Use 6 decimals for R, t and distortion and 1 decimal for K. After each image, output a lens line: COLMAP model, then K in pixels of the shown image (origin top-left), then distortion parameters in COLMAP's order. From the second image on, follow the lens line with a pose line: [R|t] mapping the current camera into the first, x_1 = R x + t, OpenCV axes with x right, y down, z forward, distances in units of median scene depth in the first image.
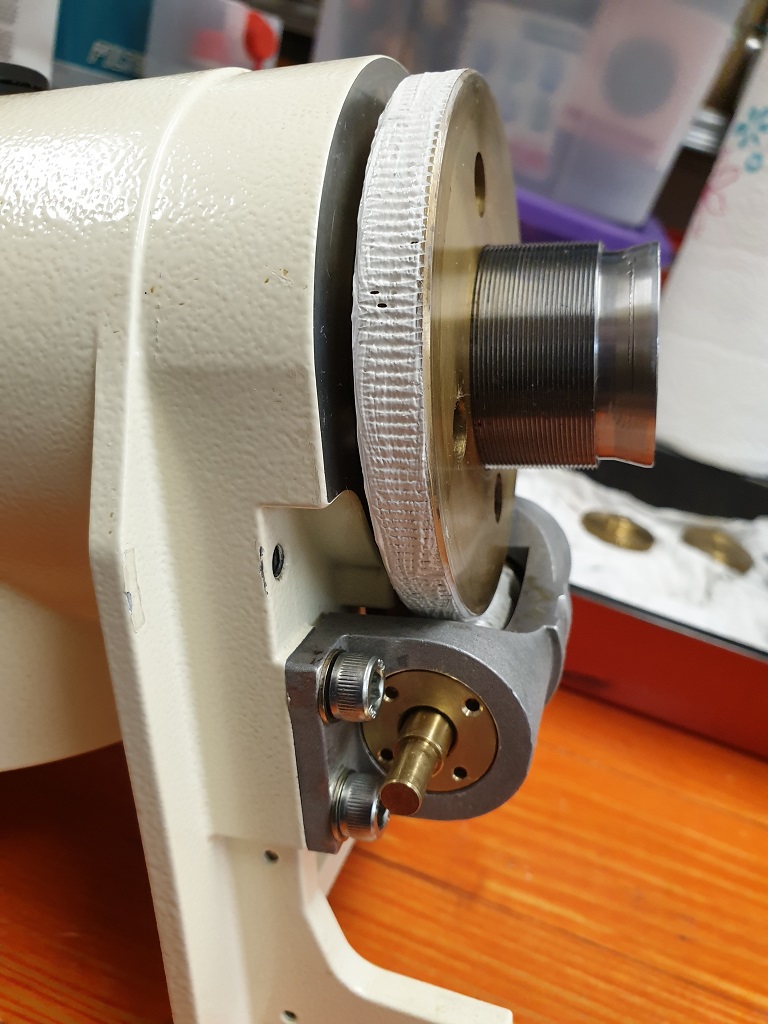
lens RADIAL K [[813.9, 0, 384.3], [0, 813.9, 512.2], [0, 0, 1]] dist [-0.061256, 0.004941]
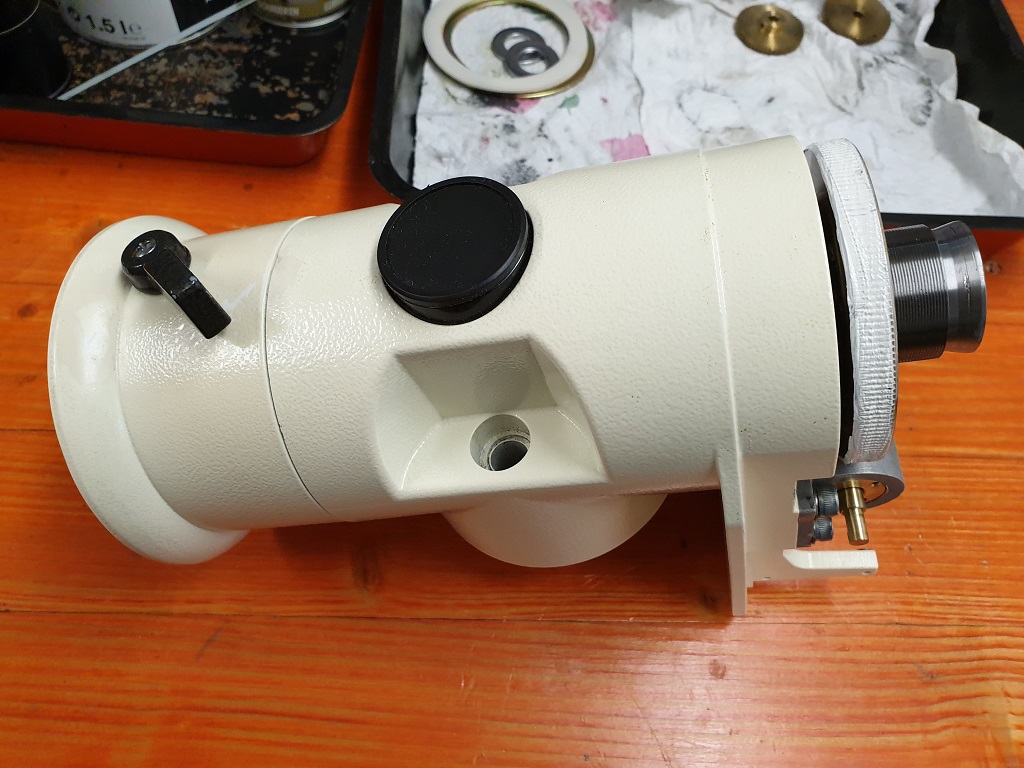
lens RADIAL K [[813.9, 0, 510.6], [0, 813.9, 383.4], [0, 0, 1]] dist [-0.061256, 0.004941]
pose [[0.944026, -0.328562, -0.029372, -0.721773], [0.273679, 0.730391, 0.625802, -1.707737], [-0.184162, -0.598812, 0.779429, -0.315293]]
